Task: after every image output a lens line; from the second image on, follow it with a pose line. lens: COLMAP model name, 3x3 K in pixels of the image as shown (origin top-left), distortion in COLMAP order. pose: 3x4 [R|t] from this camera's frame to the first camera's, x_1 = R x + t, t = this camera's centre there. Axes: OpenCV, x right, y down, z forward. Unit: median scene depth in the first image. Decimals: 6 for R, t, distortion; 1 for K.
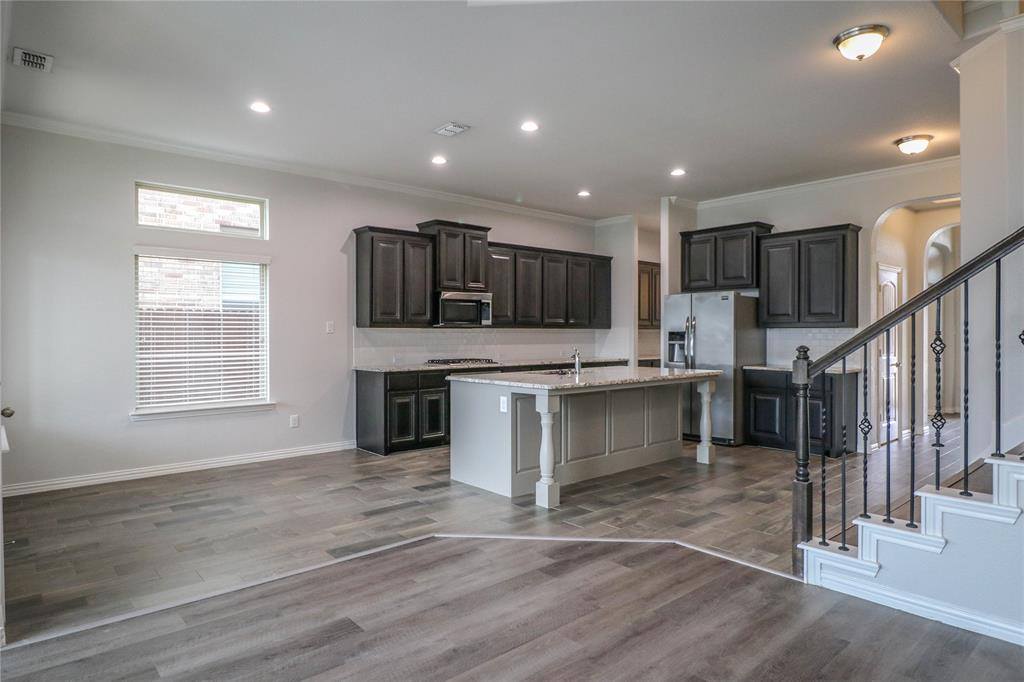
lens RADIAL K [[594.2, 0, 512.0], [0, 594.2, 341.0], [0, 0, 1]] dist [0.000989, 0.000109]
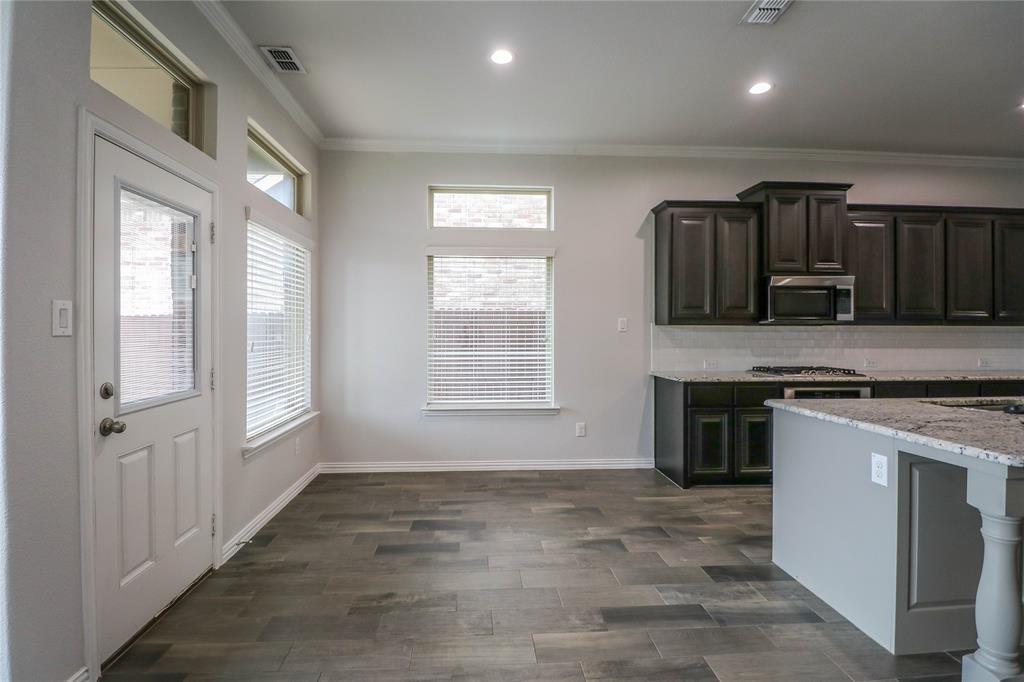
lens RADIAL K [[480.7, 0, 496.9], [0, 480.7, 327.9], [0, 0, 1]] dist [0.000316, -0.015133]
pose [[0.778775, -0.001316, -0.627302, -0.009346], [-0.010982, 0.999816, -0.015731, -0.005527], [0.627208, 0.019140, 0.778617, 0.338443]]
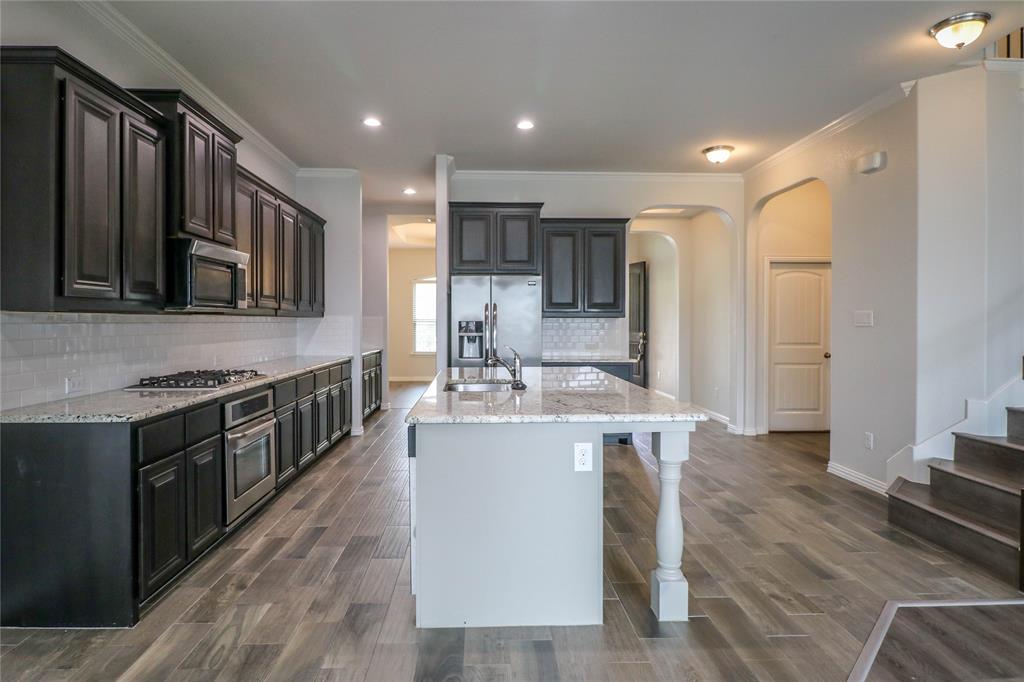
lens RADIAL K [[563.9, 0, 507.3], [0, 563.9, 323.3], [0, 0, 1]] dist [-0.003090, -0.001098]
pose [[0.636822, -0.001936, 0.771008, -0.335463], [0.009602, 0.999939, -0.005419, -0.009587], [-0.770951, 0.010854, 0.636802, 0.534979]]
